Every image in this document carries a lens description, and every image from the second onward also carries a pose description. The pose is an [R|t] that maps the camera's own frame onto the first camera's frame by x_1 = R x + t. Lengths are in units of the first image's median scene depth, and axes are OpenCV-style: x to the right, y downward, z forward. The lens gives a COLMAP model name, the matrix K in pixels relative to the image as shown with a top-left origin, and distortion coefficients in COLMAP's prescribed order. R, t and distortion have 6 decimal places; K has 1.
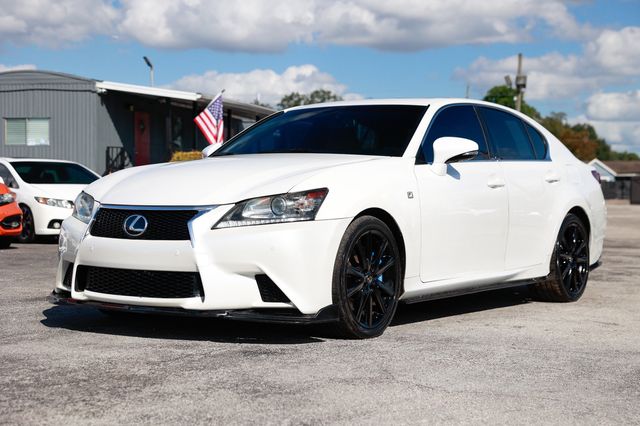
lens RADIAL K [[1134.5, 0, 320.0], [0, 1134.5, 213.0], [0, 0, 1]] dist [0.038182, -0.024783]
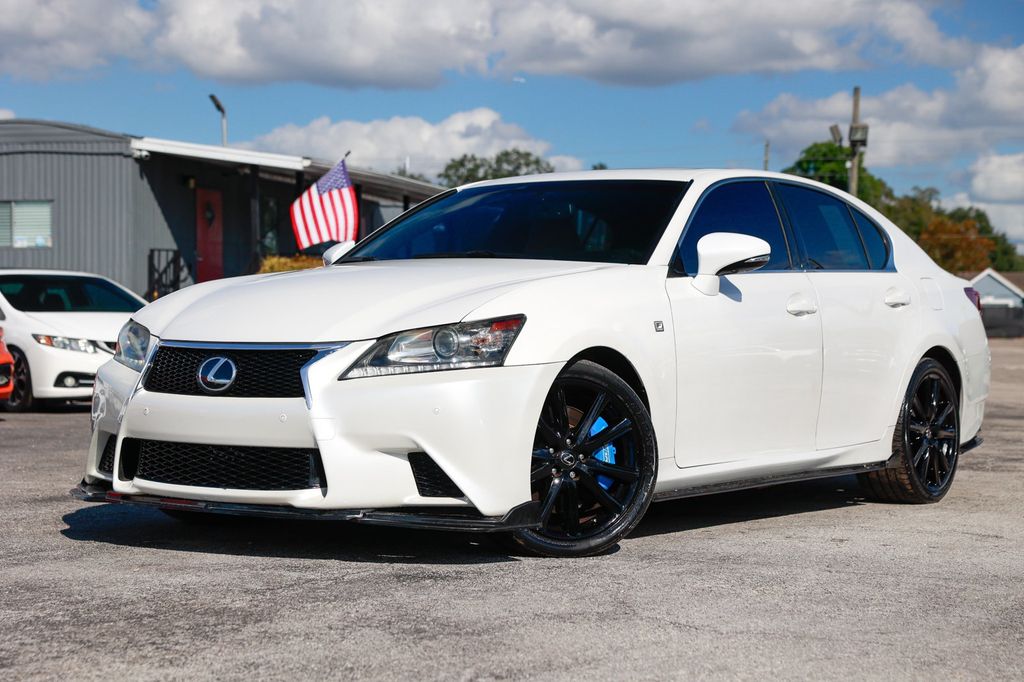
lens RADIAL K [[2069.0, 0, 512.0], [0, 2069.0, 341.0], [0, 0, 1]] dist [-0.032027, 0.087812]
pose [[0.999996, -0.001976, 0.001921, -0.003800], [0.002001, 0.999911, -0.013184, 0.005601], [-0.001895, 0.013187, 0.999911, -0.103684]]
